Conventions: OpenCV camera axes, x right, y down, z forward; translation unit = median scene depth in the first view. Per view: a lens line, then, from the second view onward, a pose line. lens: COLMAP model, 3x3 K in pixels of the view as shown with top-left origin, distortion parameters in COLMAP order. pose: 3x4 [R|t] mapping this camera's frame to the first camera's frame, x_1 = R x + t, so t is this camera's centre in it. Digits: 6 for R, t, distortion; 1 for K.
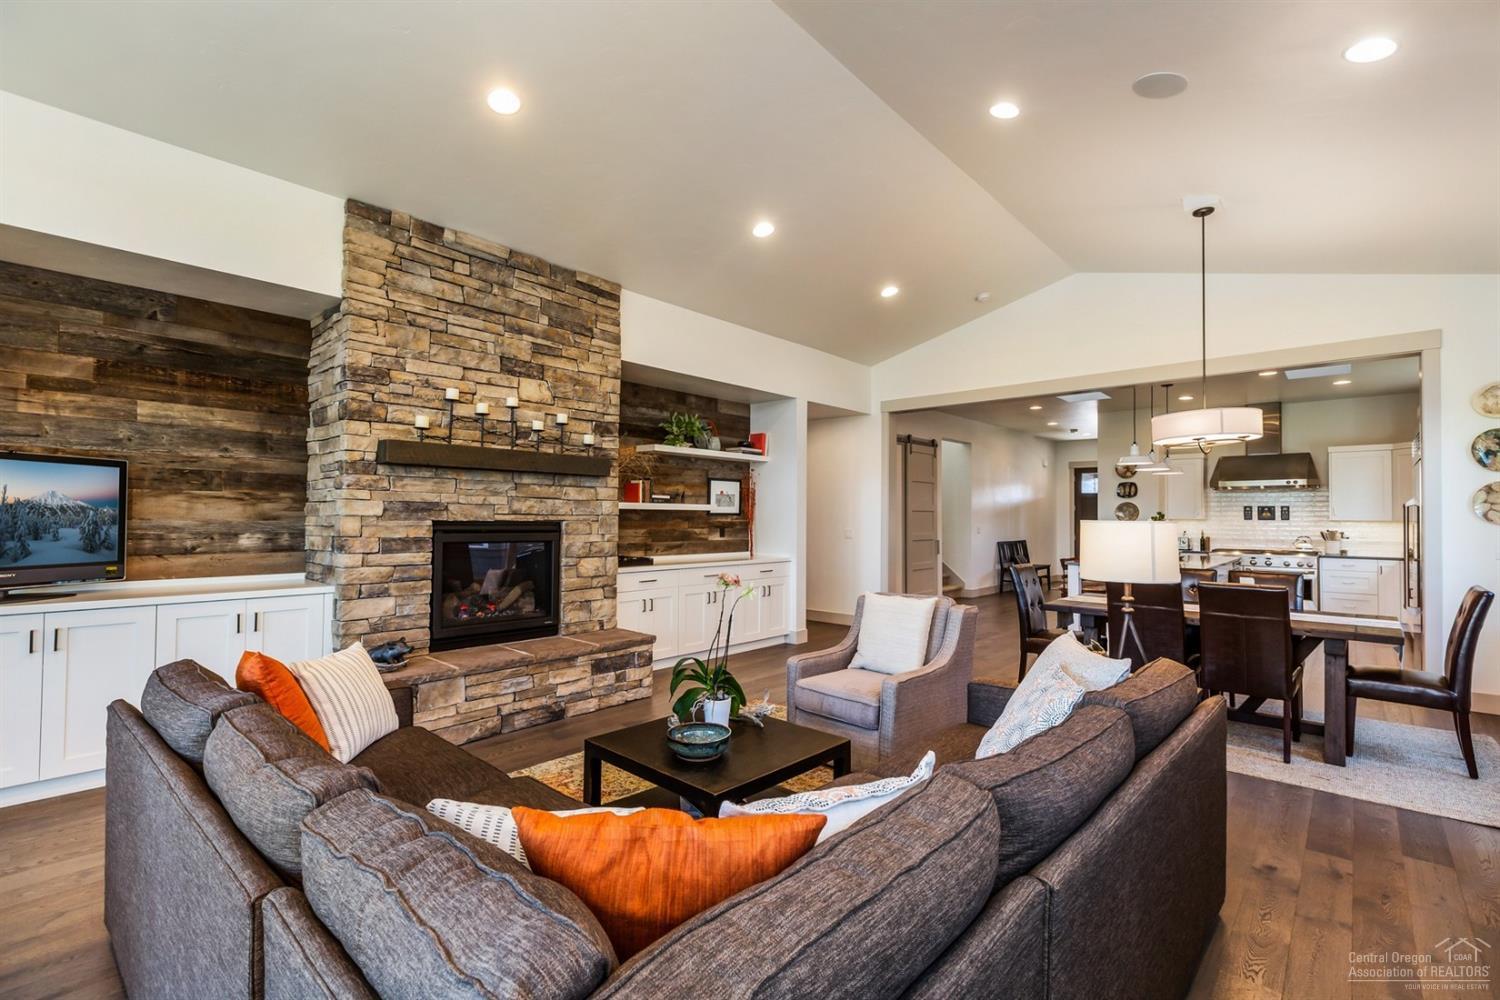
lens RADIAL K [[668.5, 0, 750.0], [0, 668.5, 500.0], [0, 0, 1]] dist [0.001844, 0.000301]
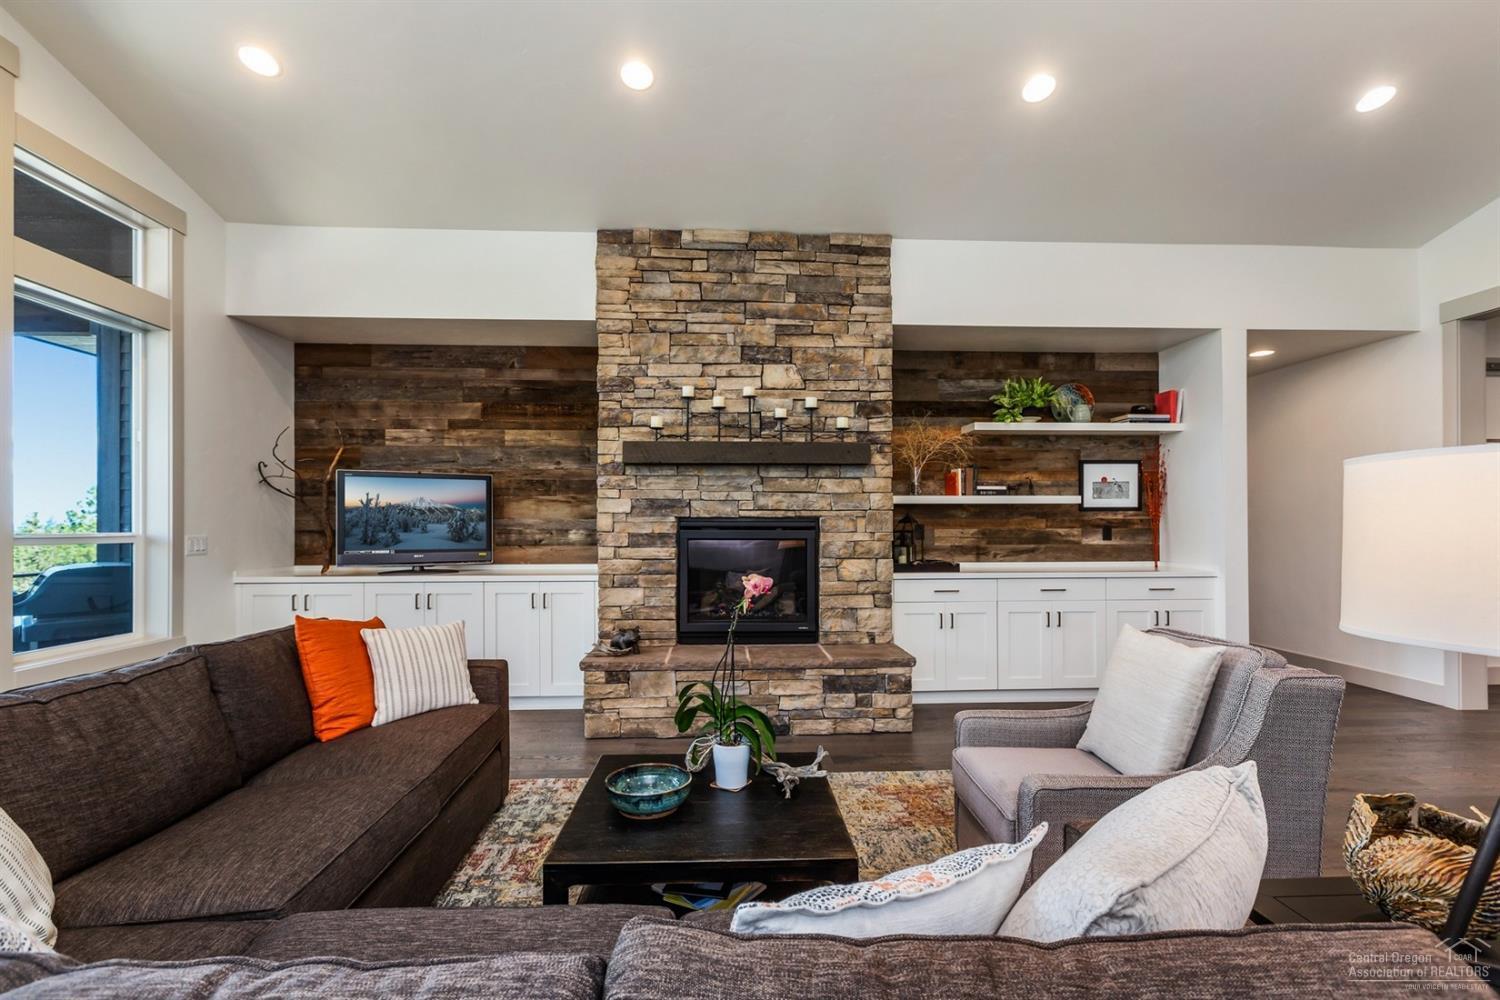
lens RADIAL K [[673.7, 0, 751.9], [0, 673.7, 519.0], [0, 0, 1]] dist [-0.001917, 0.000334]
pose [[0.710420, -0.016262, -0.703591, 0.312447], [0.025919, 0.999659, 0.003065, 0.031018], [0.703301, -0.020414, 0.710599, 0.313767]]
